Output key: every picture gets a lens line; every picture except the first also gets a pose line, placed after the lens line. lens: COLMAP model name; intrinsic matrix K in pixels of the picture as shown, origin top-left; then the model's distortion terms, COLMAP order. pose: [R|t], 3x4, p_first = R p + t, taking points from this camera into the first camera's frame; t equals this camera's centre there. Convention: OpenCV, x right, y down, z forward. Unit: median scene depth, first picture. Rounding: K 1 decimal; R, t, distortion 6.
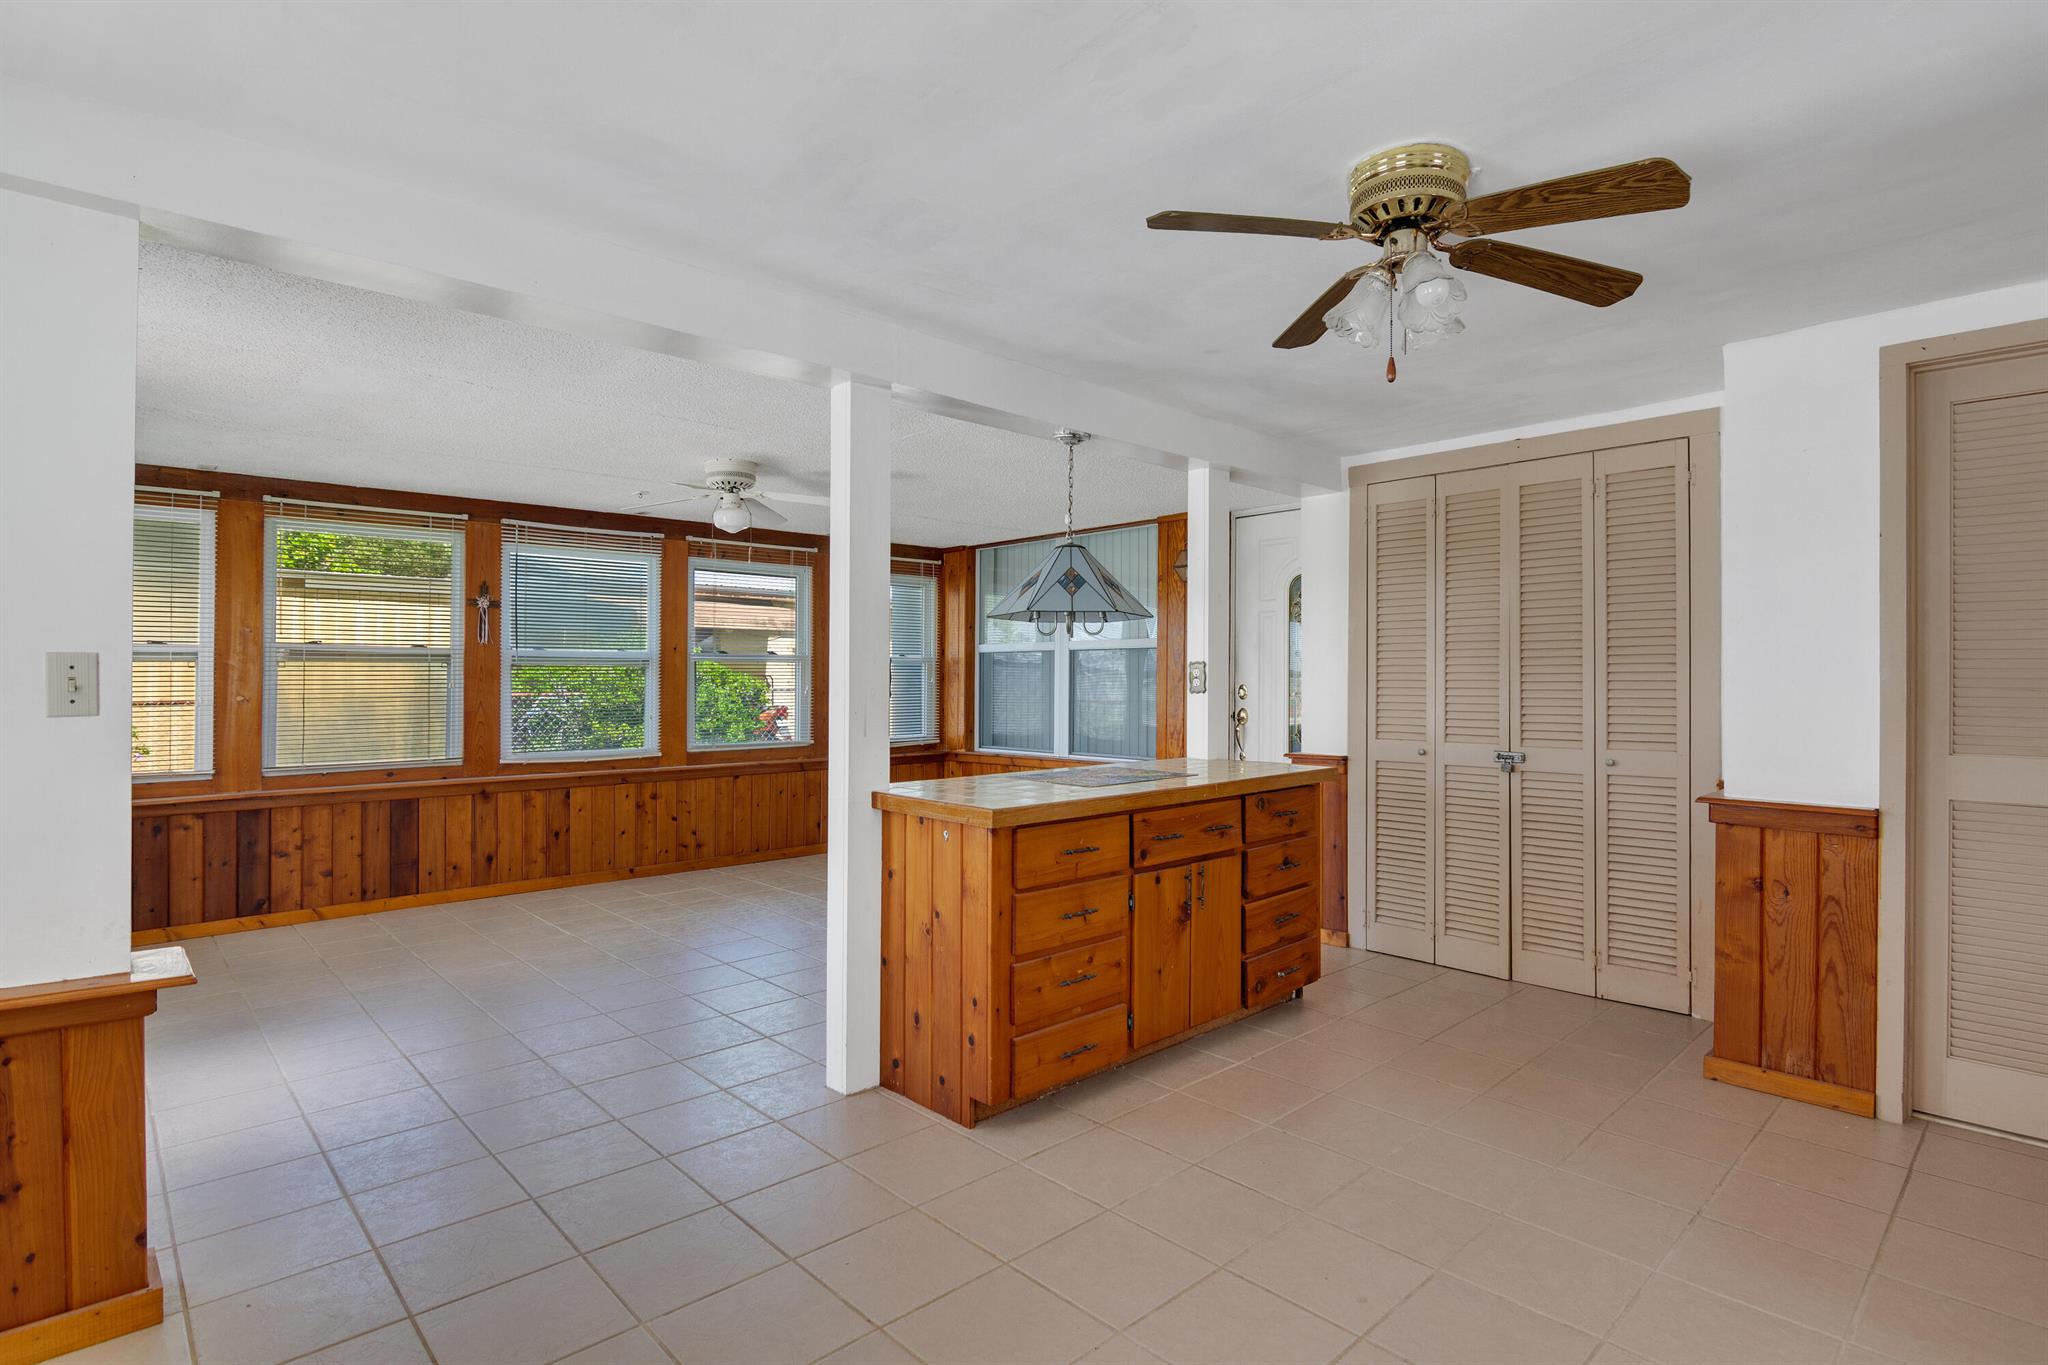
lens RADIAL K [[995.2, 0, 1052.5], [0, 995.2, 683.1], [0, 0, 1]] dist [-0.013703, -0.006830]
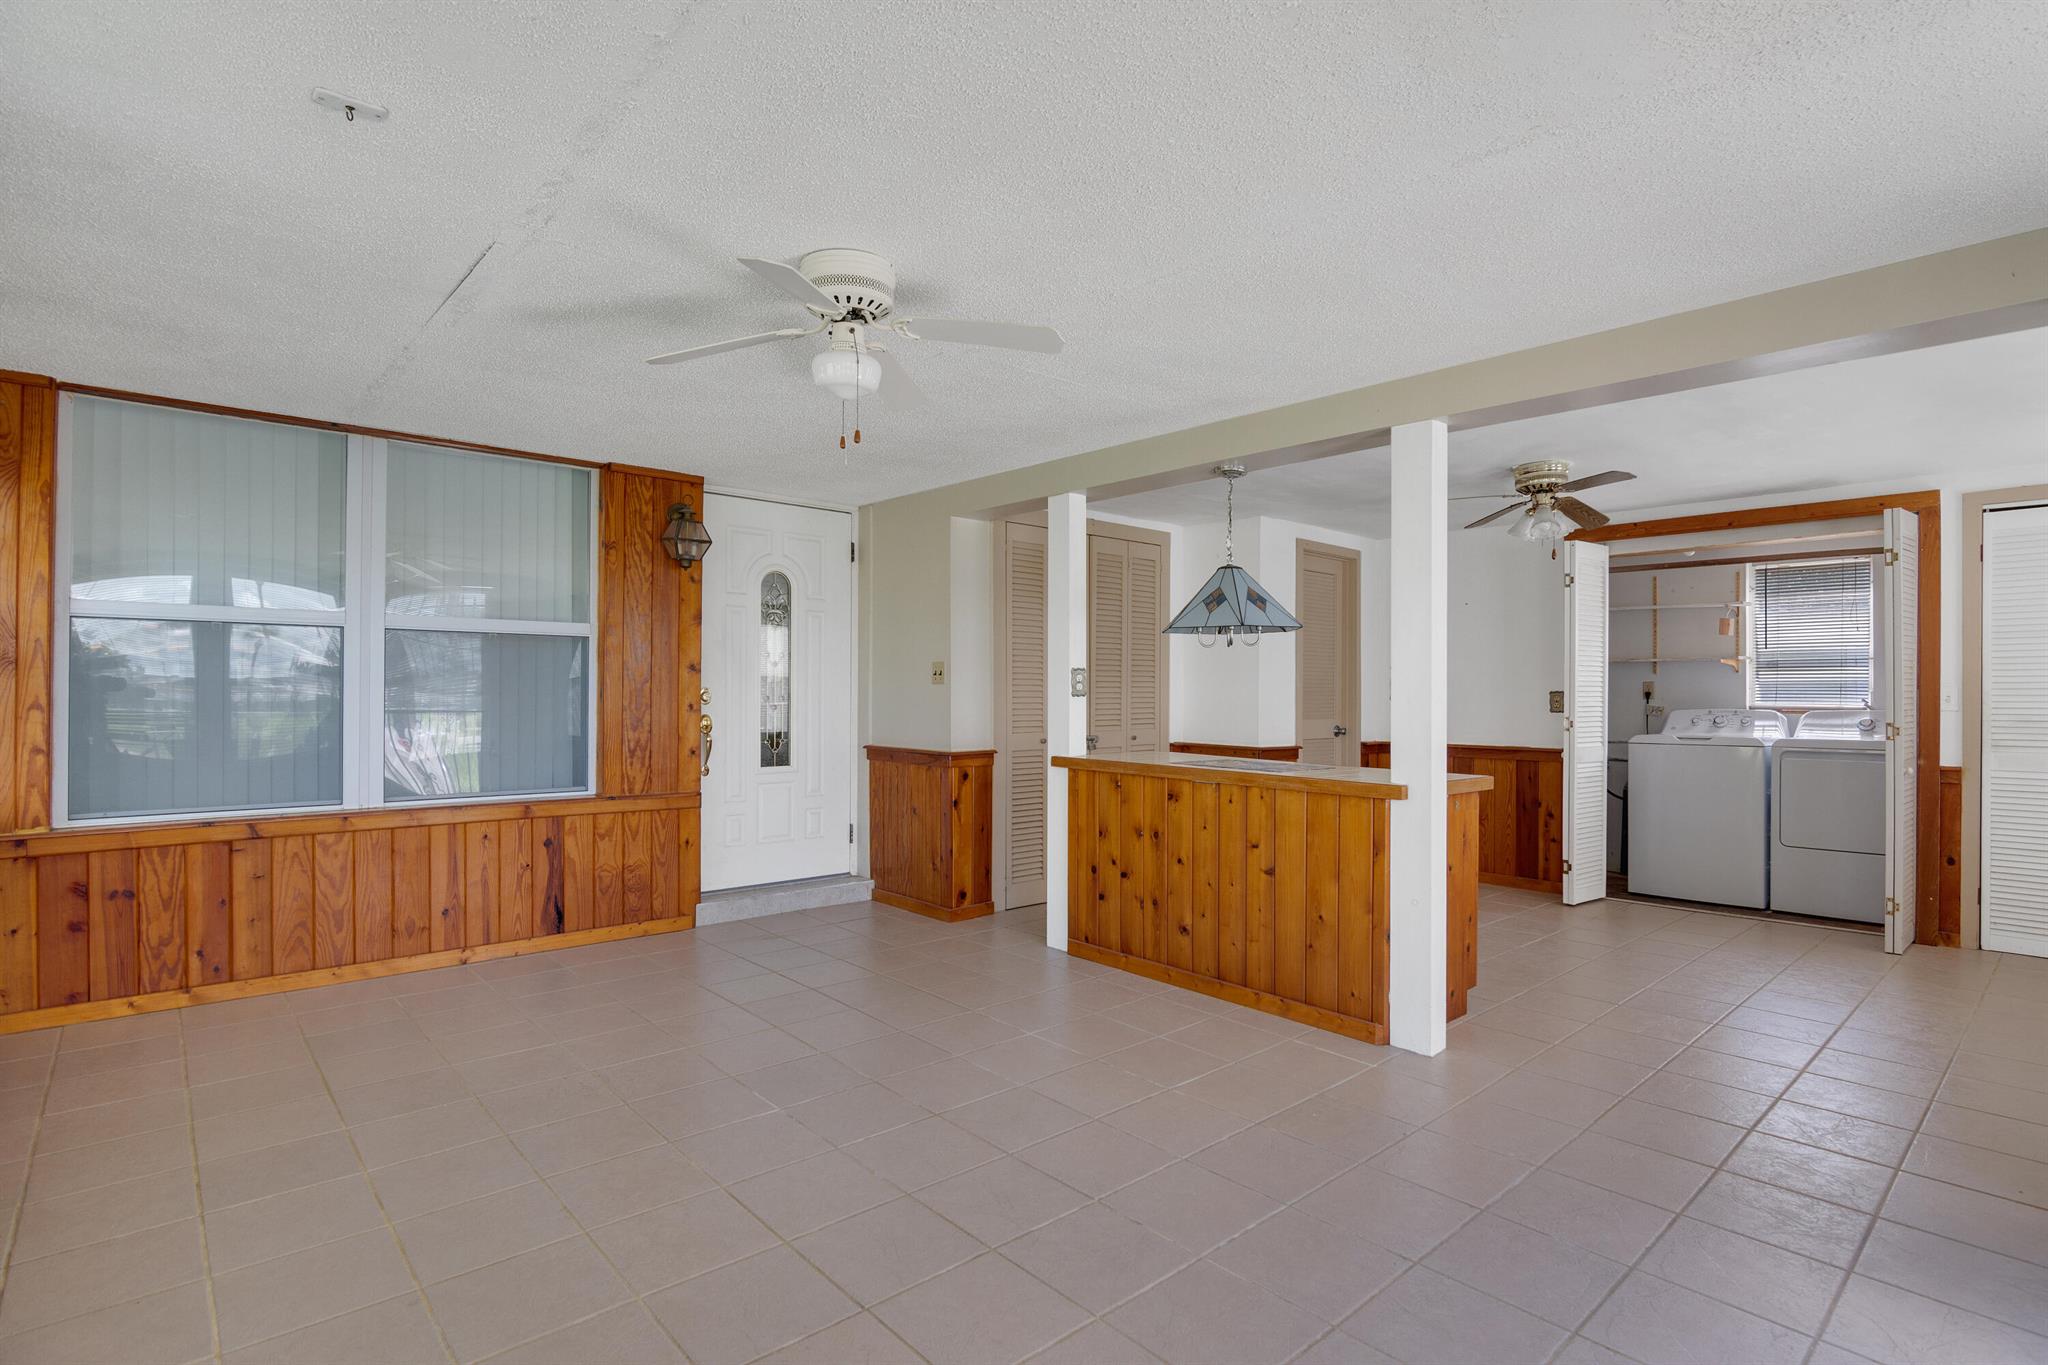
lens RADIAL K [[995.2, 0, 1025.9], [0, 995.2, 692.4], [0, 0, 1]] dist [-0.013703, -0.006830]
pose [[0.047245, -0.002345, 0.998881, -1.331830], [-0.005723, 0.999980, 0.002619, 0.004681], [-0.998867, -0.005840, 0.047231, 1.389896]]
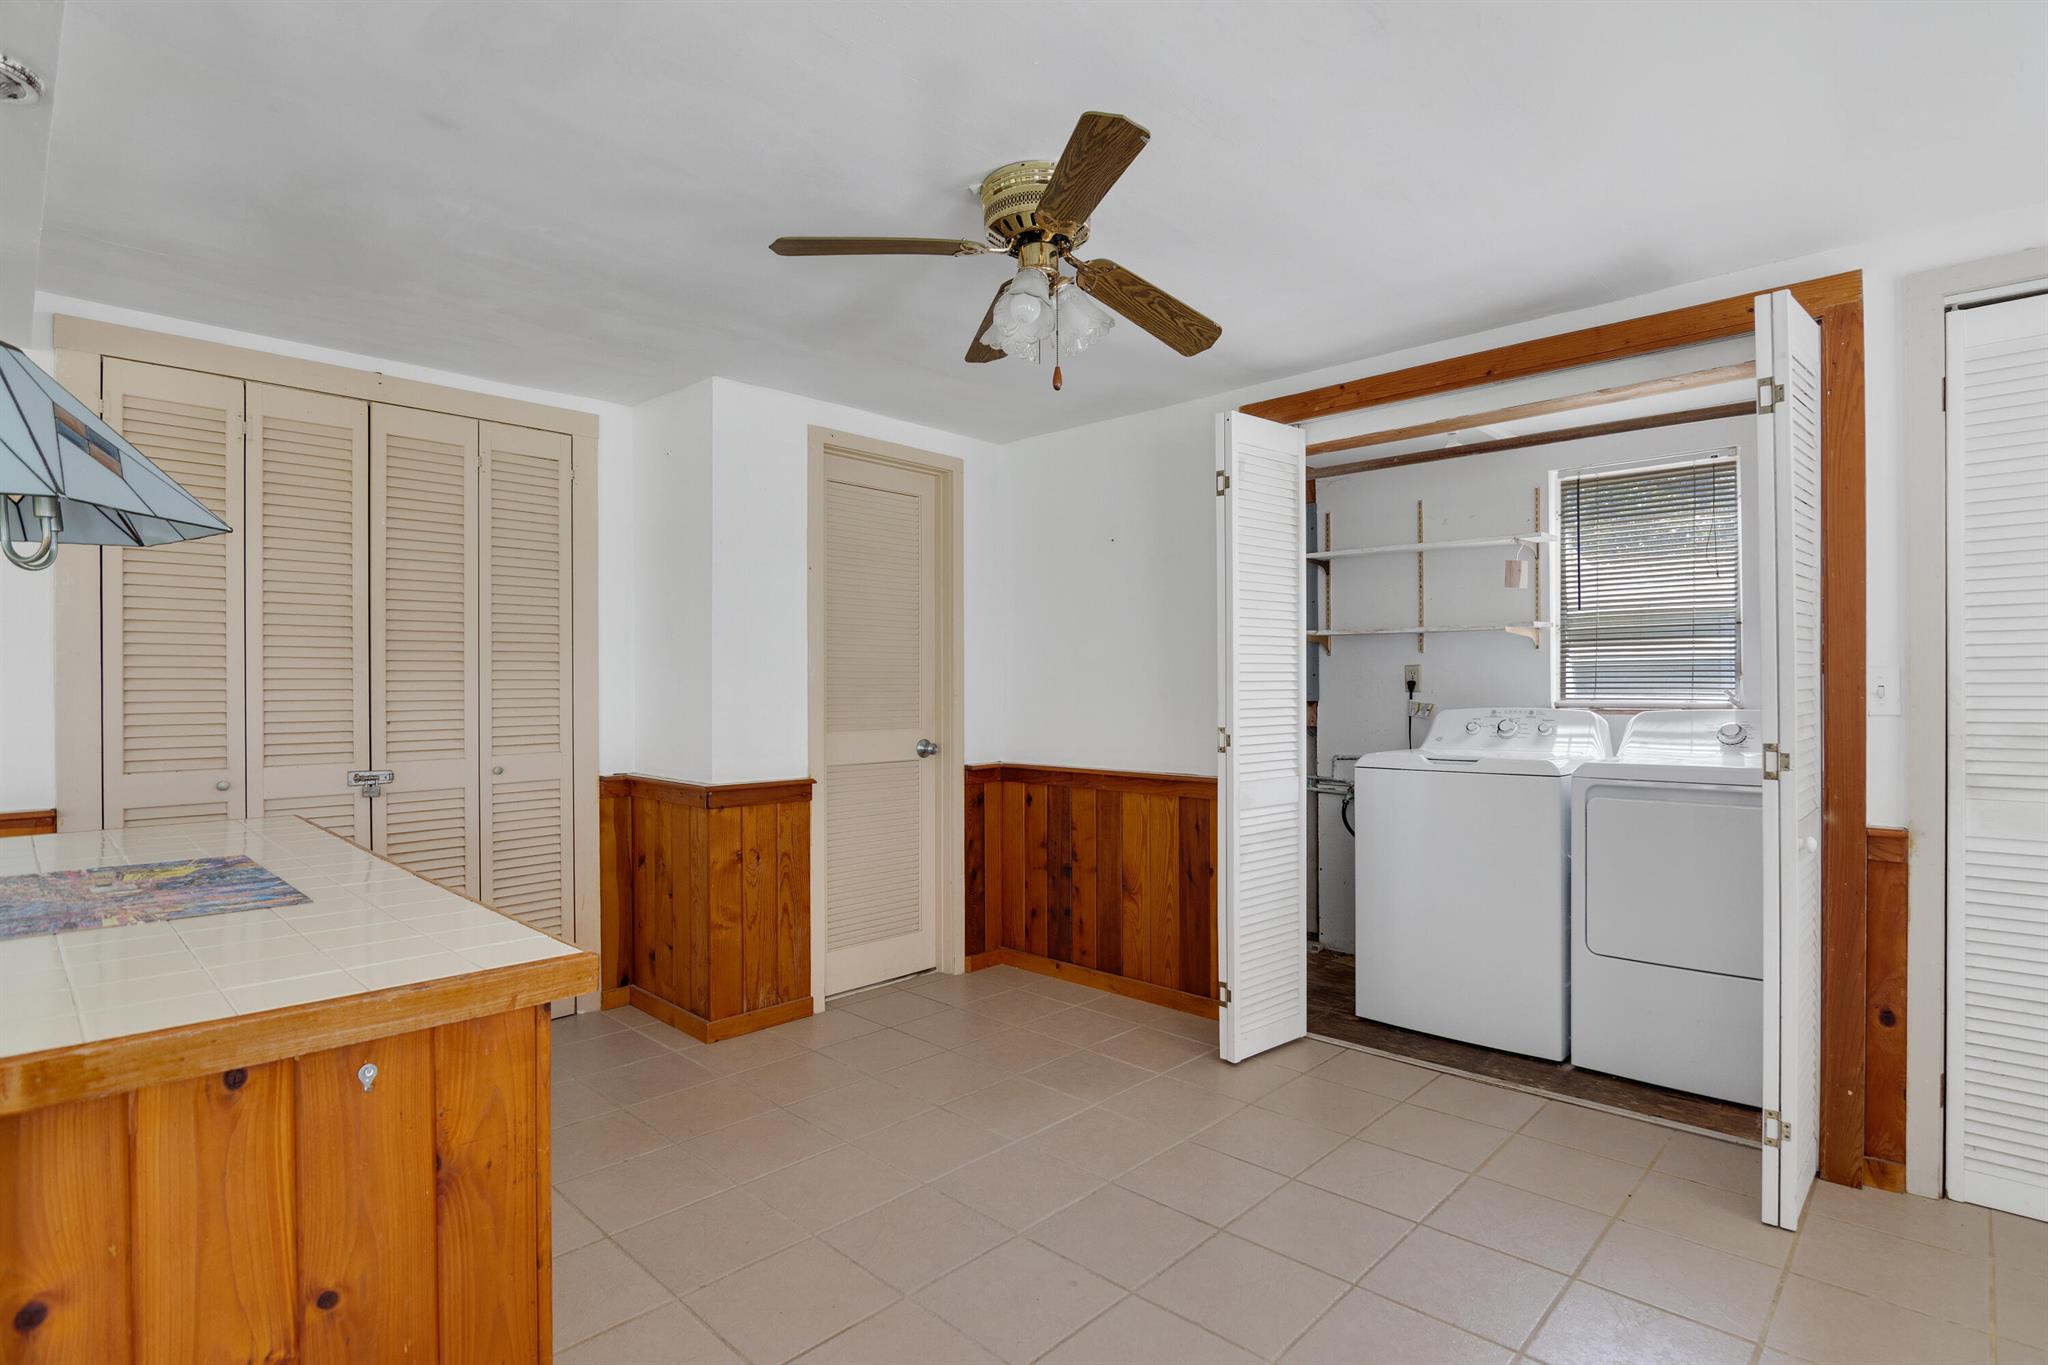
lens RADIAL K [[995.2, 0, 1033.0], [0, 995.2, 685.3], [0, 0, 1]] dist [-0.013703, -0.006830]
pose [[-0.033618, -0.004092, 0.999426, -0.450681], [0.002745, 0.999987, 0.004187, 0.000487], [-0.999431, 0.002884, -0.033607, 0.685440]]
